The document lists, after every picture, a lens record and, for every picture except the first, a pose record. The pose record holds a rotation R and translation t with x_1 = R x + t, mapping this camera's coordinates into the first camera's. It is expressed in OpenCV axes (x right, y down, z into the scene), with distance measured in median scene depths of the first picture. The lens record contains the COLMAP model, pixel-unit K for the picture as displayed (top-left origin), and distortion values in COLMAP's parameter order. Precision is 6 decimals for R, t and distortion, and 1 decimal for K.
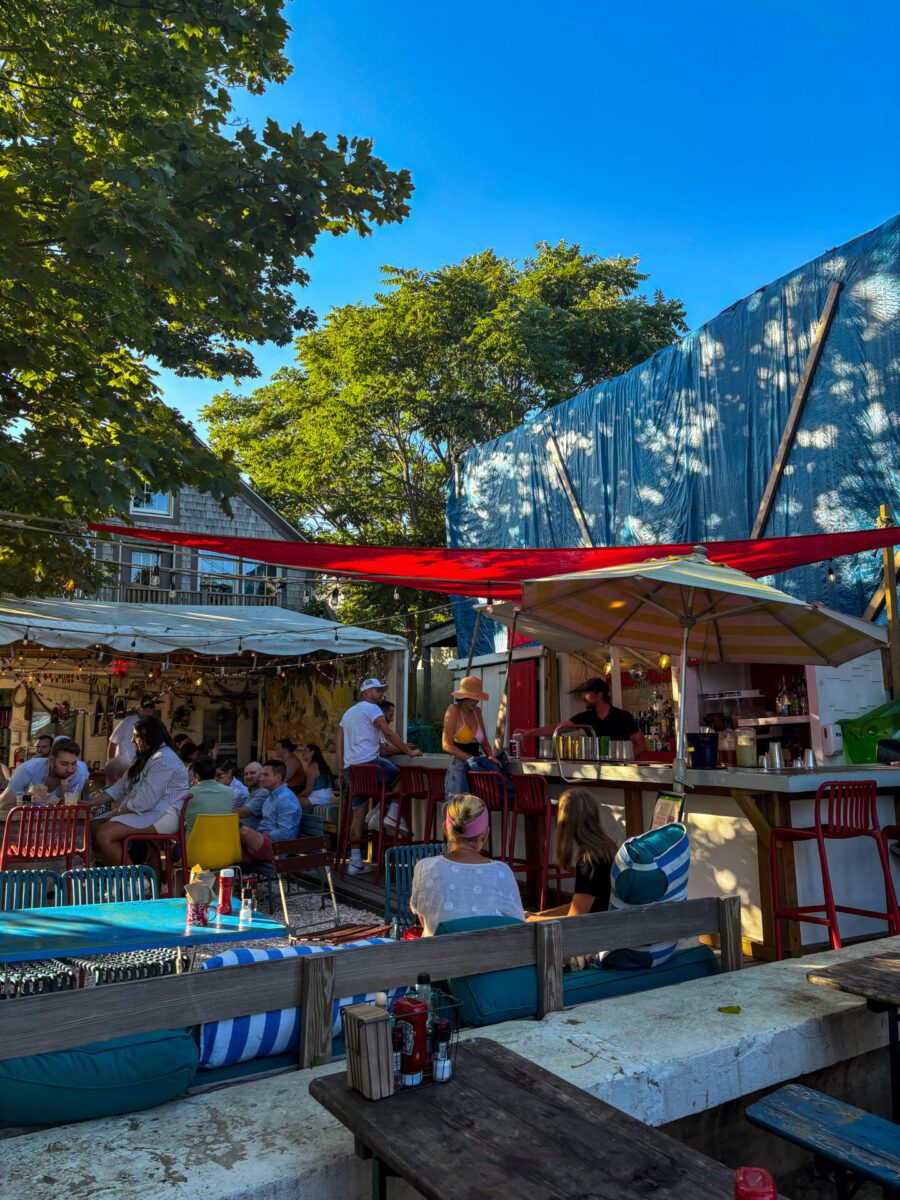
lens RADIAL K [[838.2, 0, 450.0], [0, 838.2, 600.0], [0, 0, 1]] dist [0.068418, -0.184330]
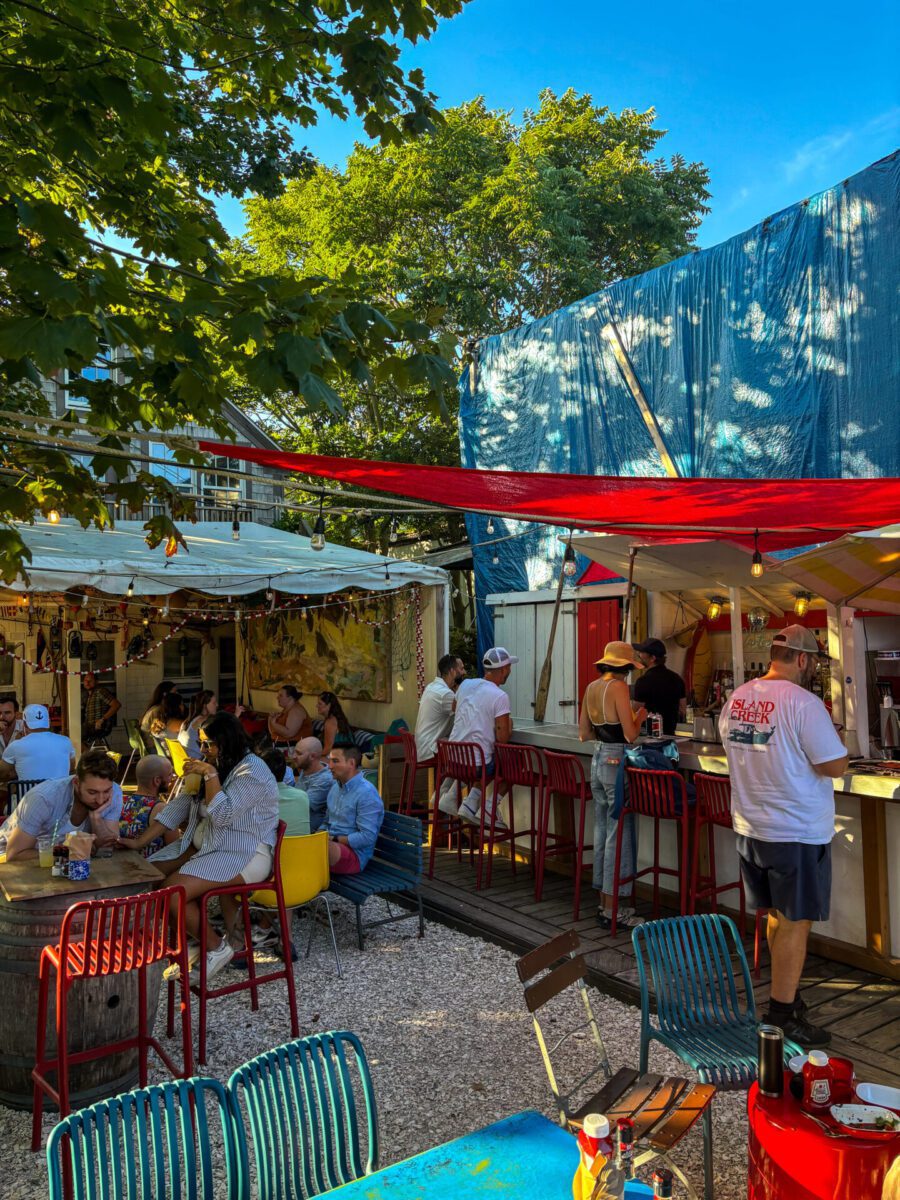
lens RADIAL K [[866.9, 0, 450.0], [0, 866.9, 600.0], [0, 0, 1]] dist [-0.004220, -0.000197]
pose [[0.996068, -0.006585, 0.088344, -0.110443], [-0.003559, 0.993454, 0.114176, -0.019113], [-0.088517, -0.114042, 0.989525, 0.136470]]
